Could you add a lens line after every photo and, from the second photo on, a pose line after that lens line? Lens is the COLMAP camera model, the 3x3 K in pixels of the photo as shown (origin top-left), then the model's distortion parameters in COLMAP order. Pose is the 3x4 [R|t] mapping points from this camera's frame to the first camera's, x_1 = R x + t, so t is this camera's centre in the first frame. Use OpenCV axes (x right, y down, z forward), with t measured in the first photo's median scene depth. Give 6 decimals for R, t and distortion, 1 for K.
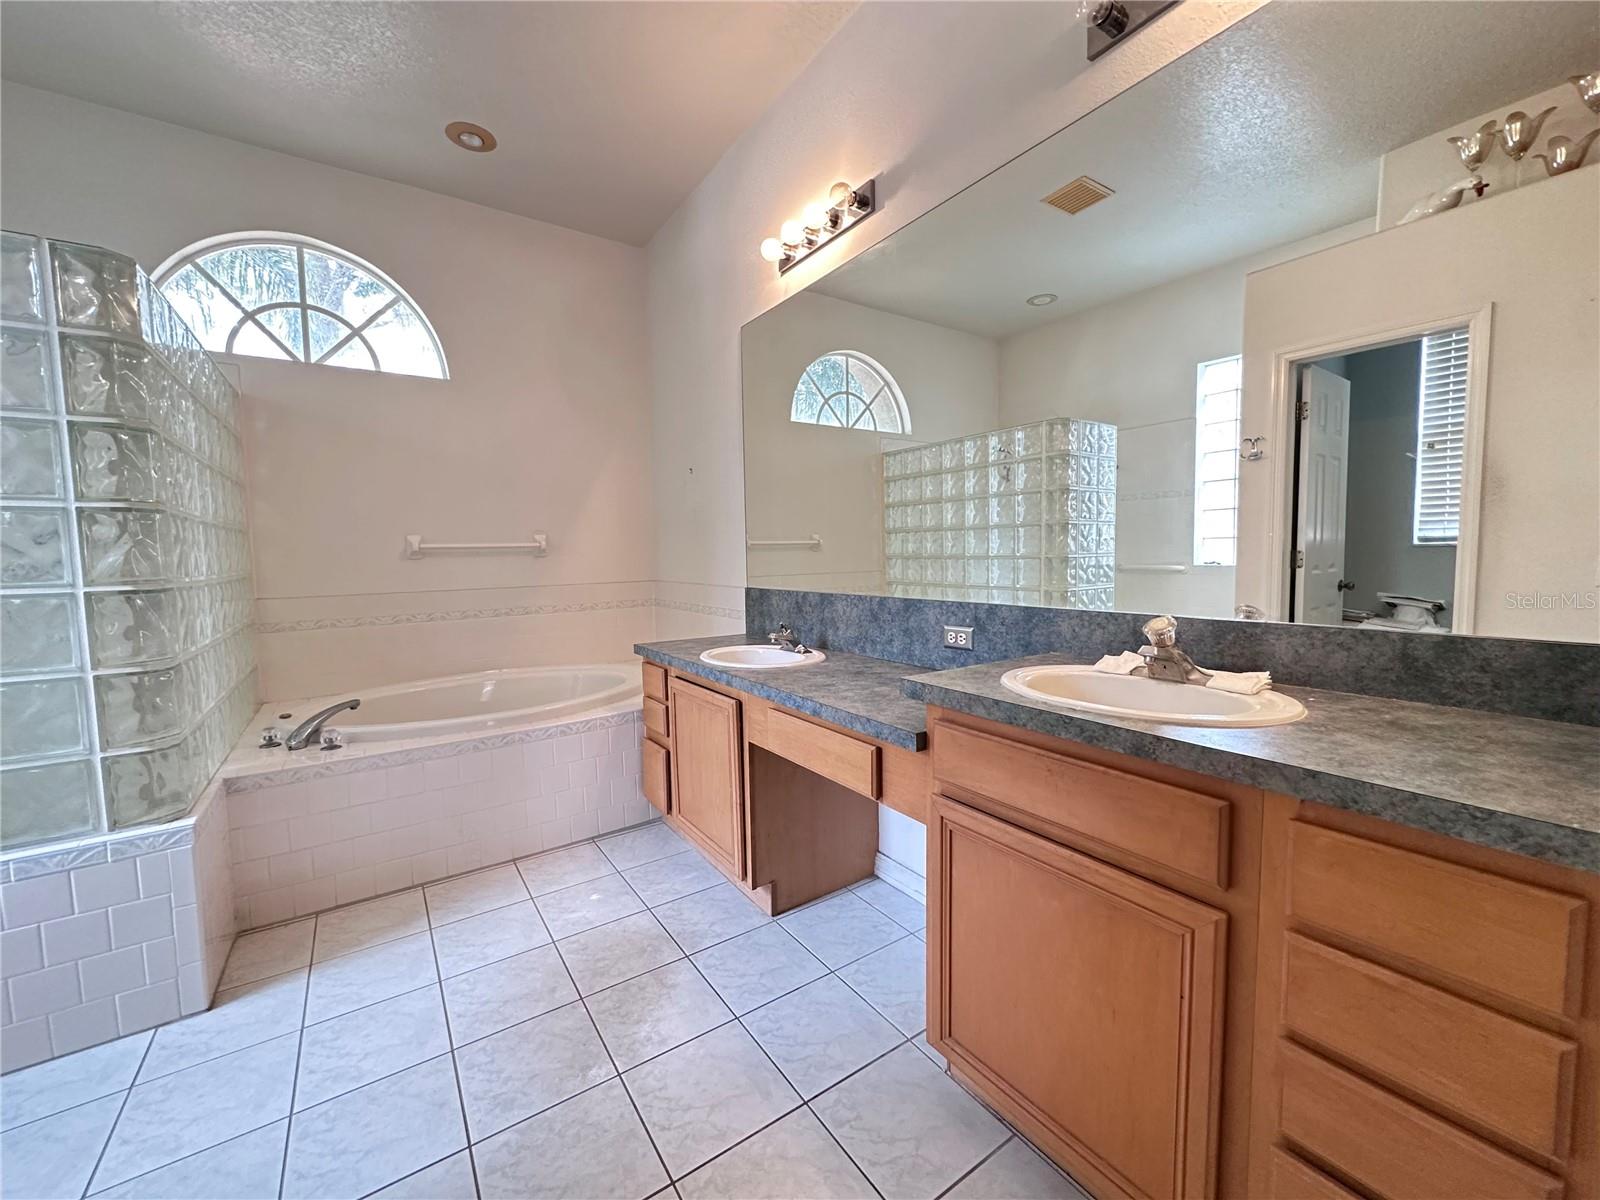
lens RADIAL K [[641.9, 0, 795.5], [0, 641.9, 600.8], [0, 0, 1]] dist [-0.003828, -0.000075]
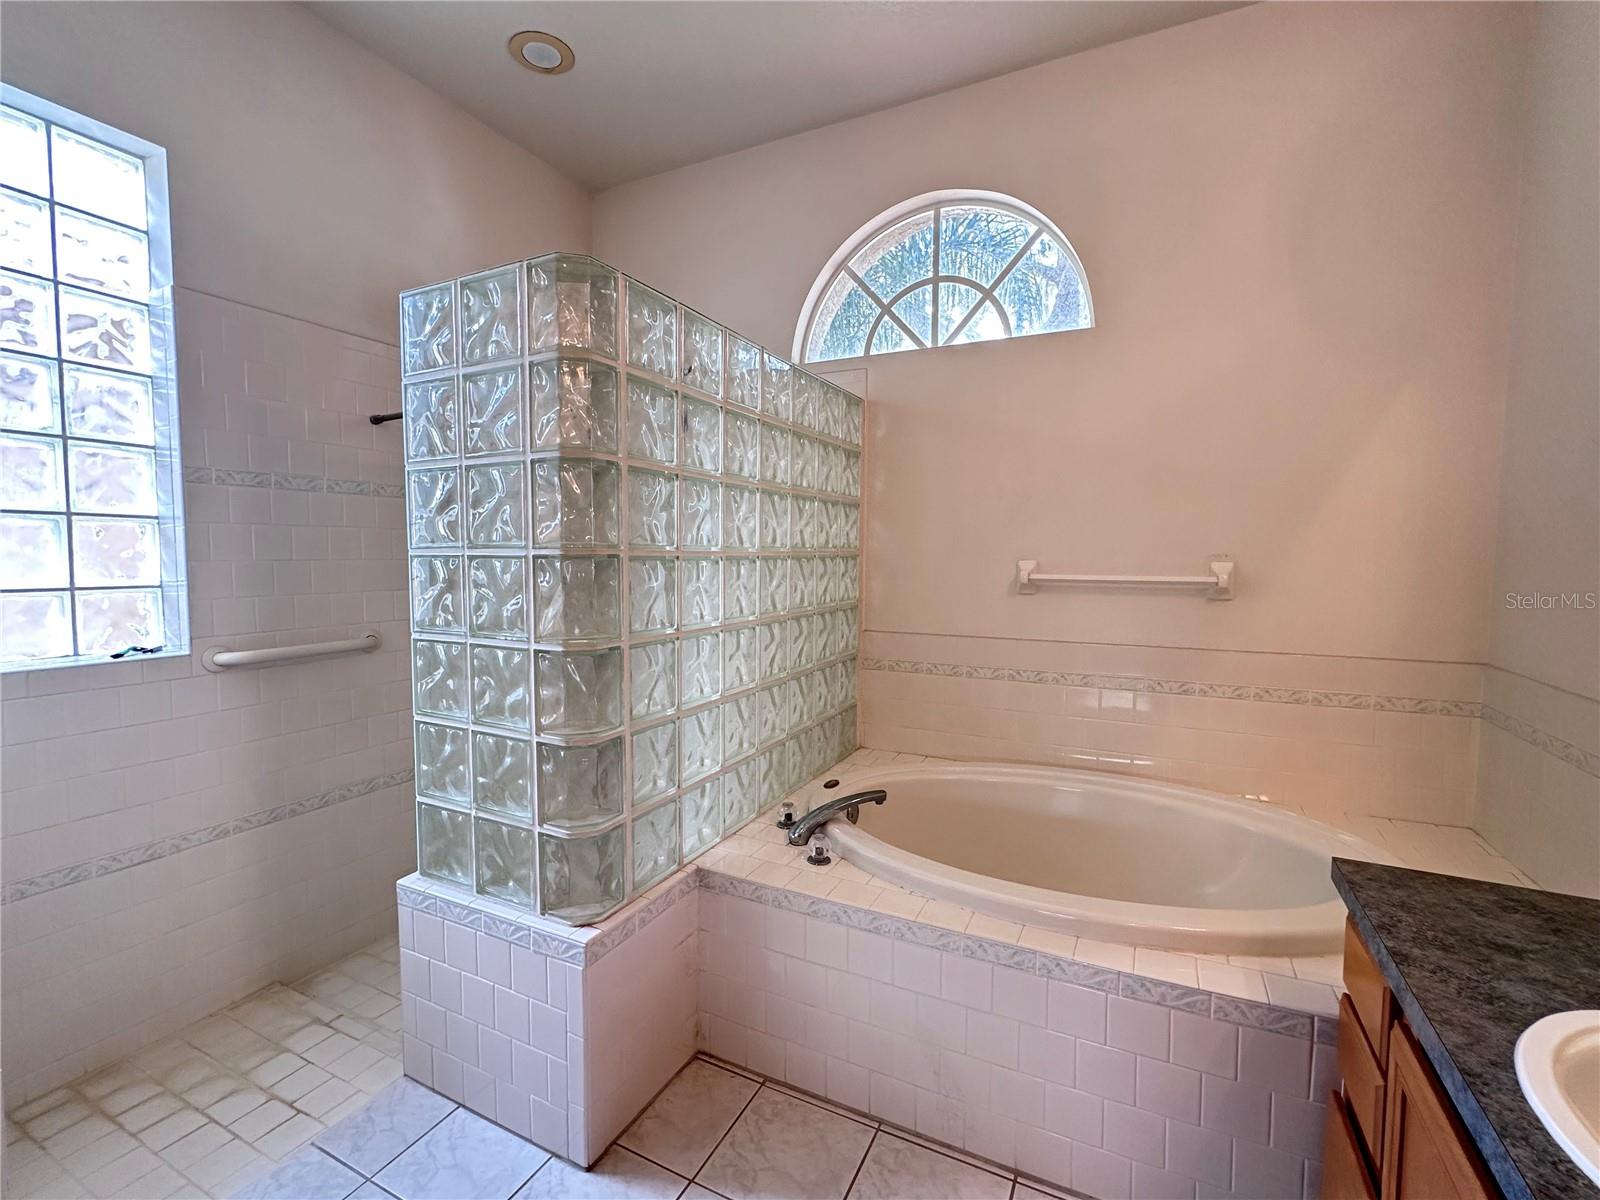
lens RADIAL K [[701.3, 0, 791.5], [0, 701.3, 596.8], [0, 0, 1]] dist [-0.002652, 0.000009]
pose [[0.477497, 0.075150, -0.875414, -0.041178], [-0.077410, 0.996059, 0.043283, -0.083032], [0.875217, 0.047099, 0.481433, 0.439881]]
